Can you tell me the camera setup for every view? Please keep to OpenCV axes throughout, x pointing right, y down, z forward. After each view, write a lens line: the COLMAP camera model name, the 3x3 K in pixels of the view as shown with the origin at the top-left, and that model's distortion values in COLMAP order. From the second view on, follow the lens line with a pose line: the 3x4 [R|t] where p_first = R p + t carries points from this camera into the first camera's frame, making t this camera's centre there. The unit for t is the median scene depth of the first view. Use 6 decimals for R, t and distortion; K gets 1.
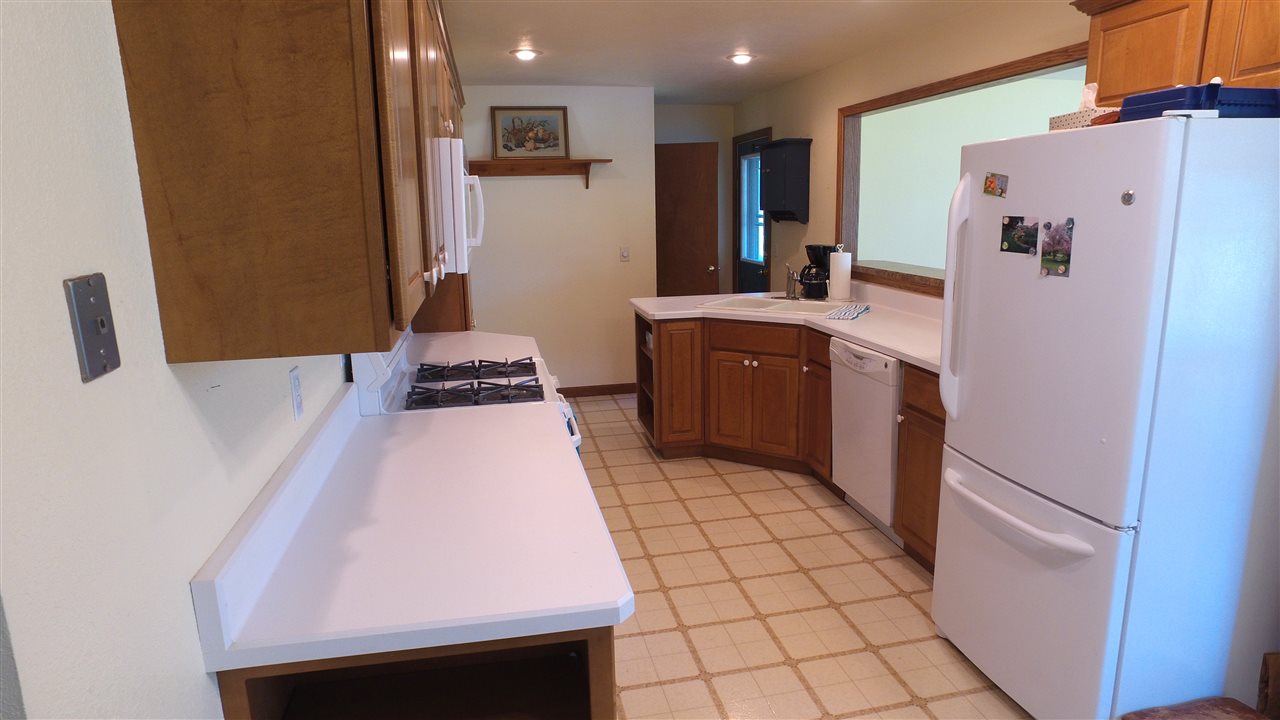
lens RADIAL K [[752.7, 0, 645.7], [0, 752.7, 351.2], [0, 0, 1]] dist [-0.071544, 0.015251]
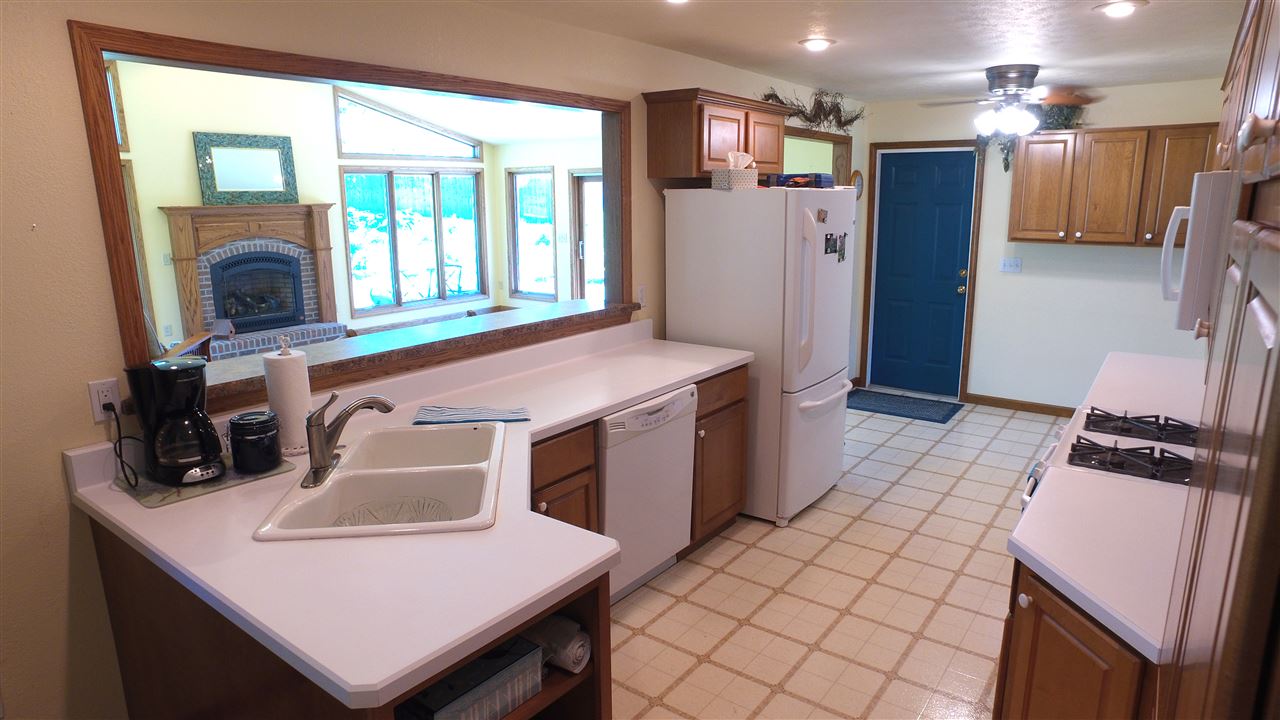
lens RADIAL K [[752.7, 0, 650.2], [0, 752.7, 366.7], [0, 0, 1]] dist [-0.071544, 0.015251]
pose [[-0.666836, -0.145327, 0.730896, -0.381264], [0.160560, 0.929745, 0.331353, -0.365222], [-0.727702, 0.338311, -0.596654, 1.654650]]
